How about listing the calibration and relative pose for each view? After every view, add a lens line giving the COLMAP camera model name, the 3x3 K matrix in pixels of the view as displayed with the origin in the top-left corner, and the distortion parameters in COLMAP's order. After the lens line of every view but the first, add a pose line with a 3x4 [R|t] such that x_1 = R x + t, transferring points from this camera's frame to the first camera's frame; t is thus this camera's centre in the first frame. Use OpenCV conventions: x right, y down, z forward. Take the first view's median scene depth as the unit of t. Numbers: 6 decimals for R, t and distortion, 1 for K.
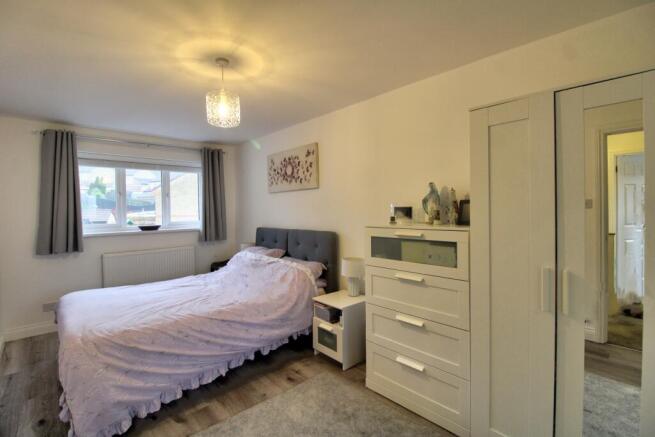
lens RADIAL K [[305.6, 0, 323.7], [0, 305.6, 210.4], [0, 0, 1]] dist [-0.003046, -0.000884]
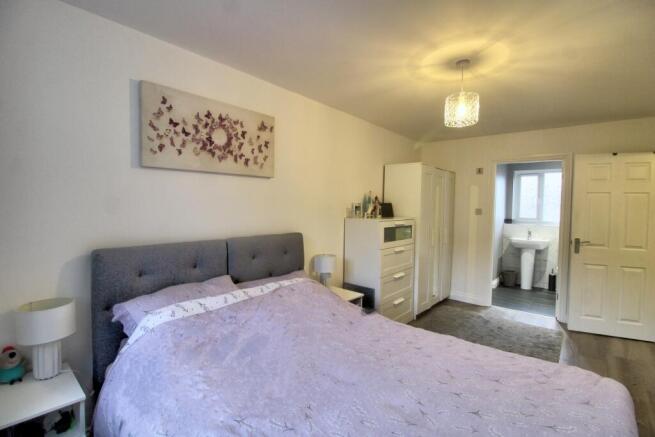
lens RADIAL K [[305.6, 0, 323.7], [0, 305.6, 210.4], [0, 0, 1]] dist [-0.003046, -0.000884]
pose [[-0.133676, -0.009239, 0.990982, -0.741957], [-0.010630, 0.999912, 0.007888, -0.000953], [-0.990968, -0.009480, -0.133763, 0.921265]]
